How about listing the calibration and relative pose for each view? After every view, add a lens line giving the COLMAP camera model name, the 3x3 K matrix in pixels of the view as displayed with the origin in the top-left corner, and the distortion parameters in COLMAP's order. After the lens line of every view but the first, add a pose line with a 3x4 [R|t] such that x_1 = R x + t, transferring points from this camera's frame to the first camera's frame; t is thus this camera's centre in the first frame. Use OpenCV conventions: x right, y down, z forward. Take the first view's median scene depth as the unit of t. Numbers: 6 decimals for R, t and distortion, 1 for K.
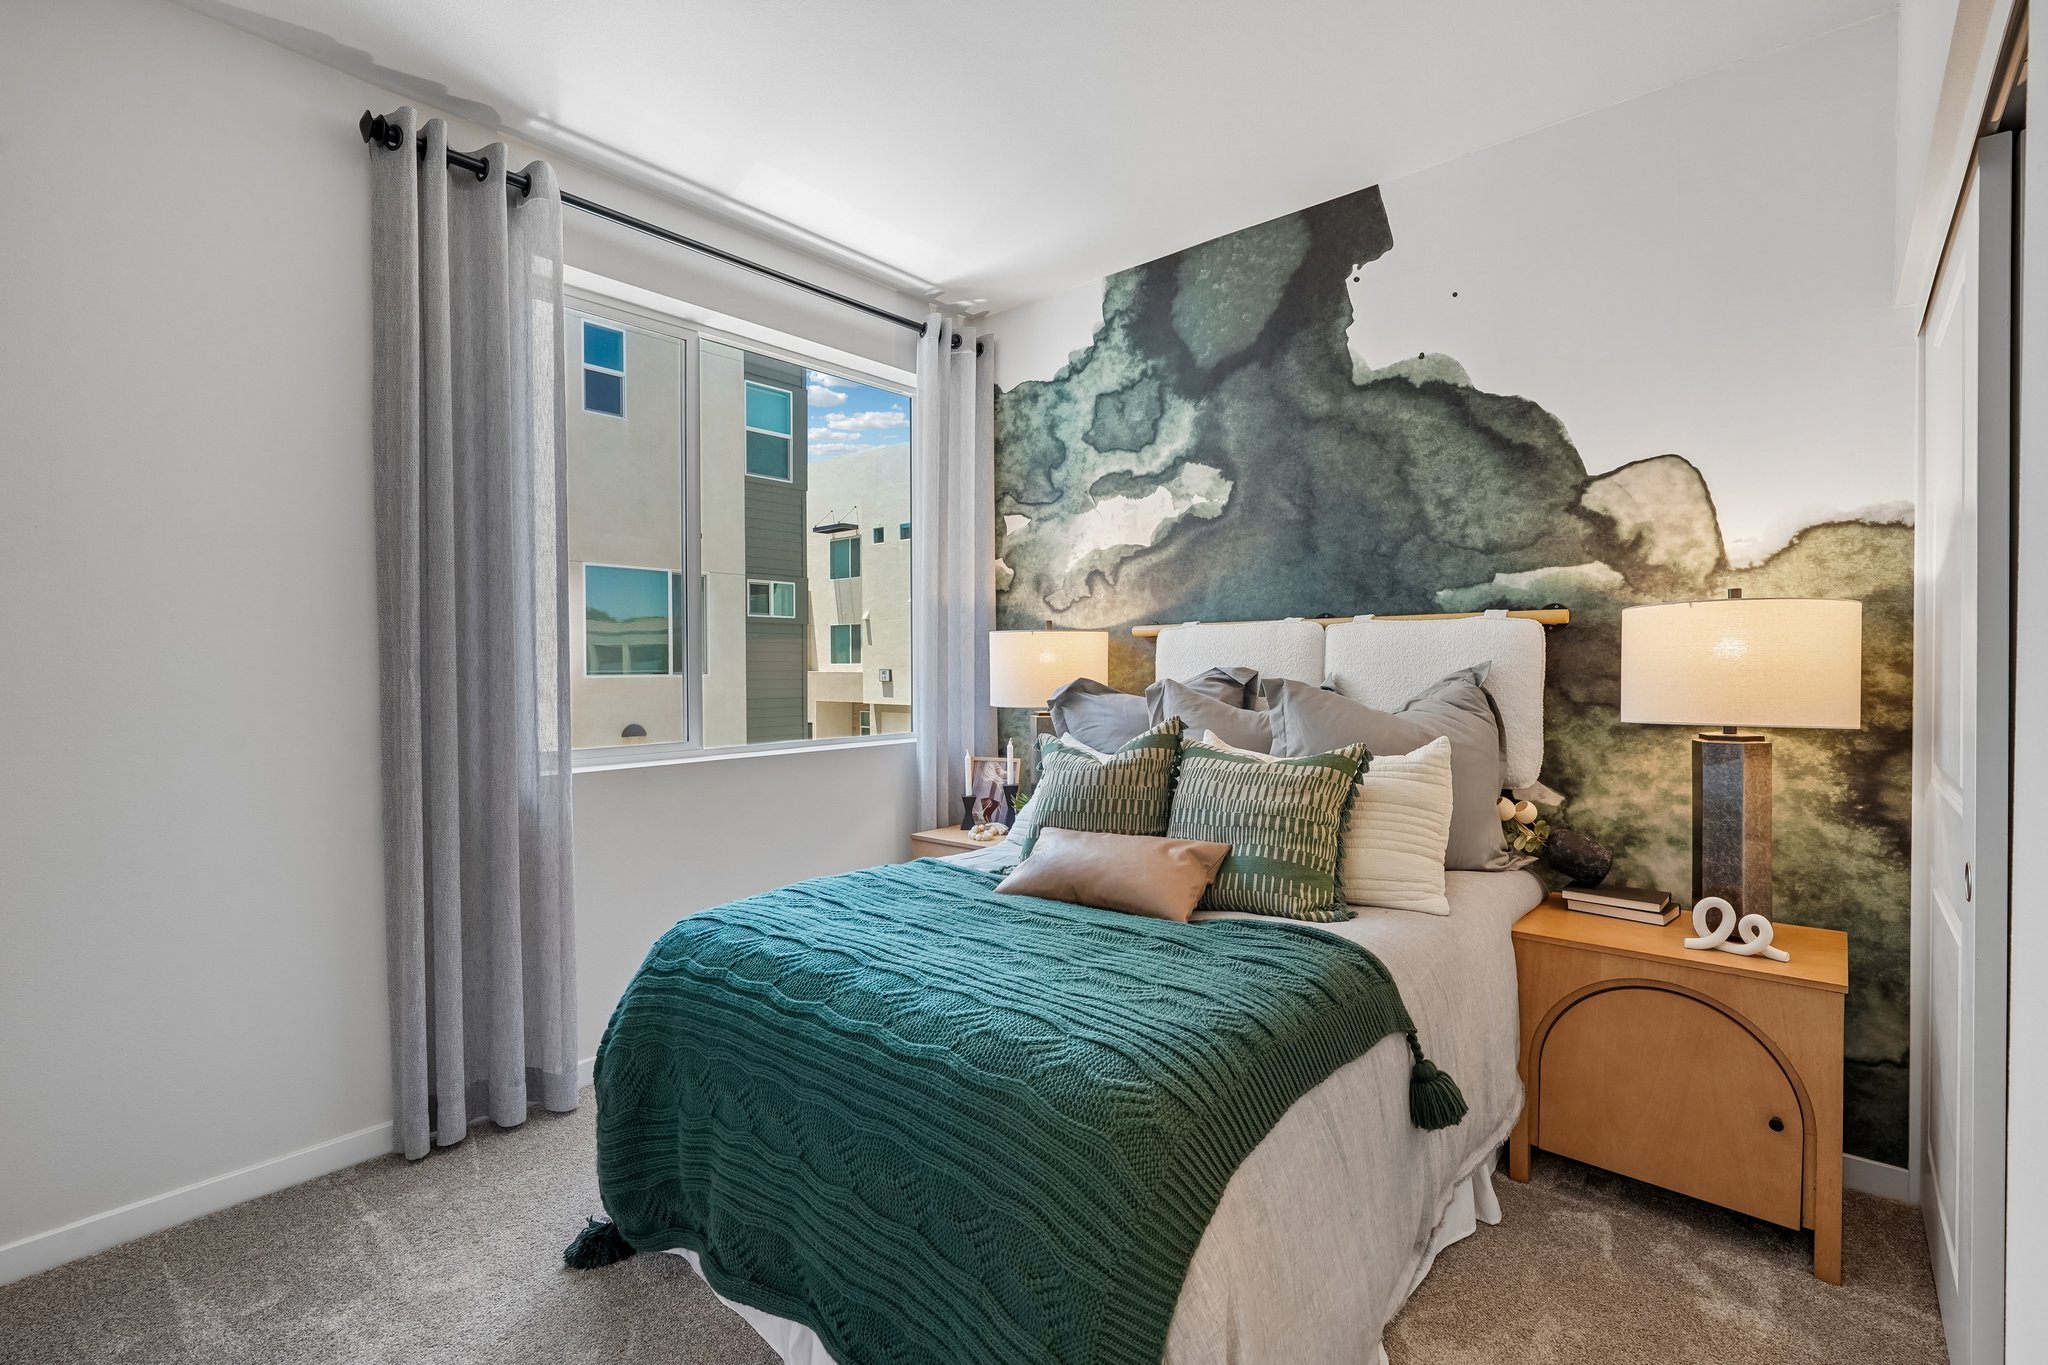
lens RADIAL K [[935.9, 0, 1033.5], [0, 935.9, 683.2], [0, 0, 1]] dist [-0.008288, 0.002824]
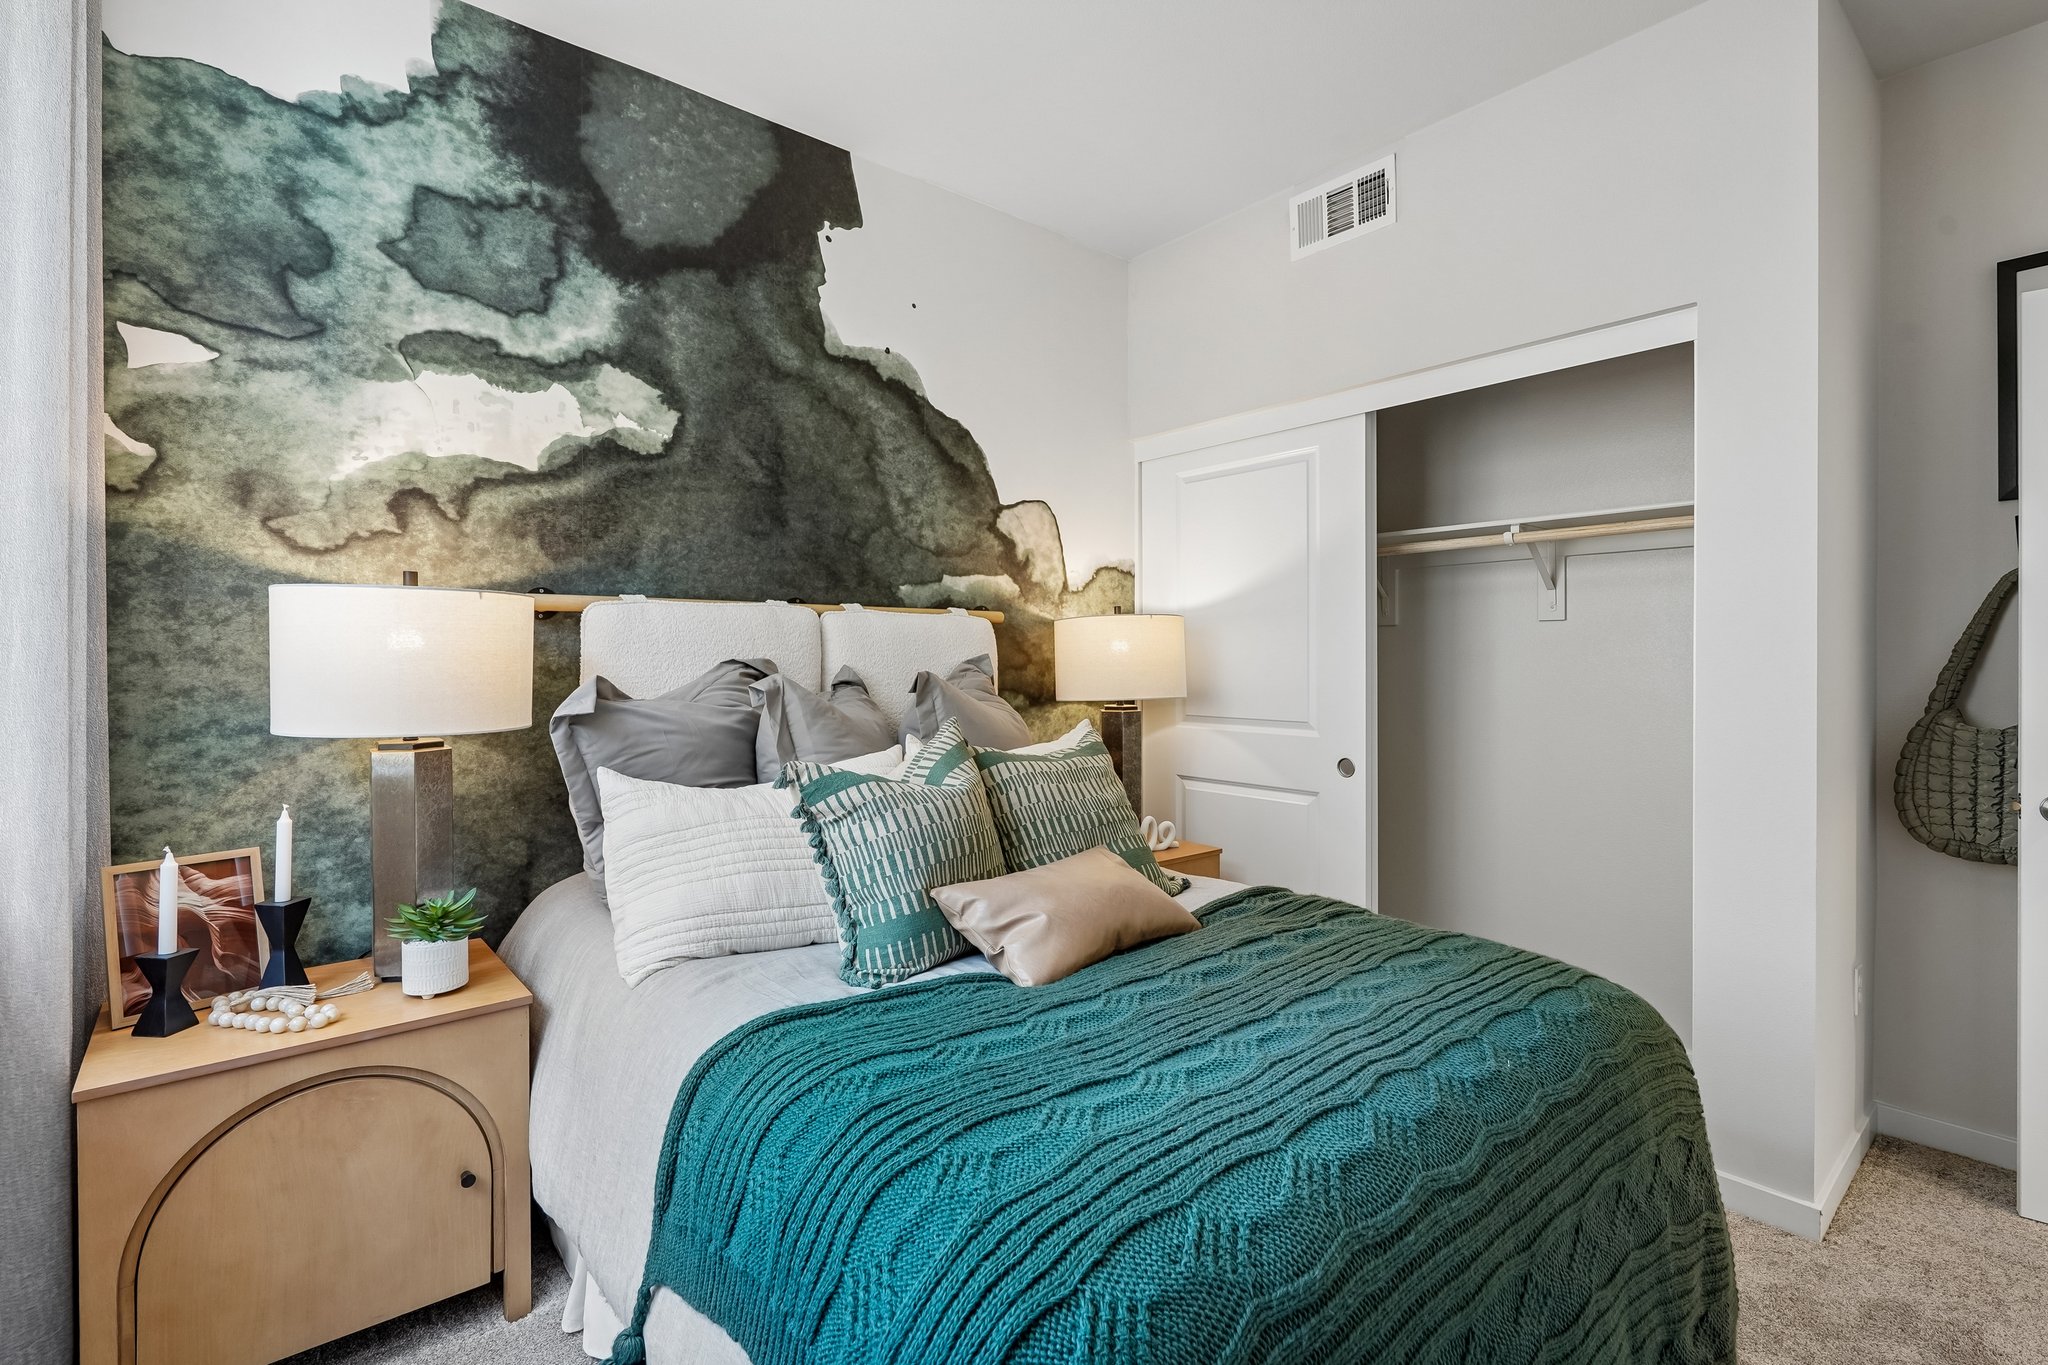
lens RADIAL K [[935.9, 0, 1031.6], [0, 935.9, 664.1], [0, 0, 1]] dist [-0.008288, 0.002824]
pose [[0.164143, -0.001860, 0.986435, -0.487276], [0.017806, 0.999841, -0.001077, -0.007484], [-0.986276, 0.017742, 0.164150, 0.604201]]
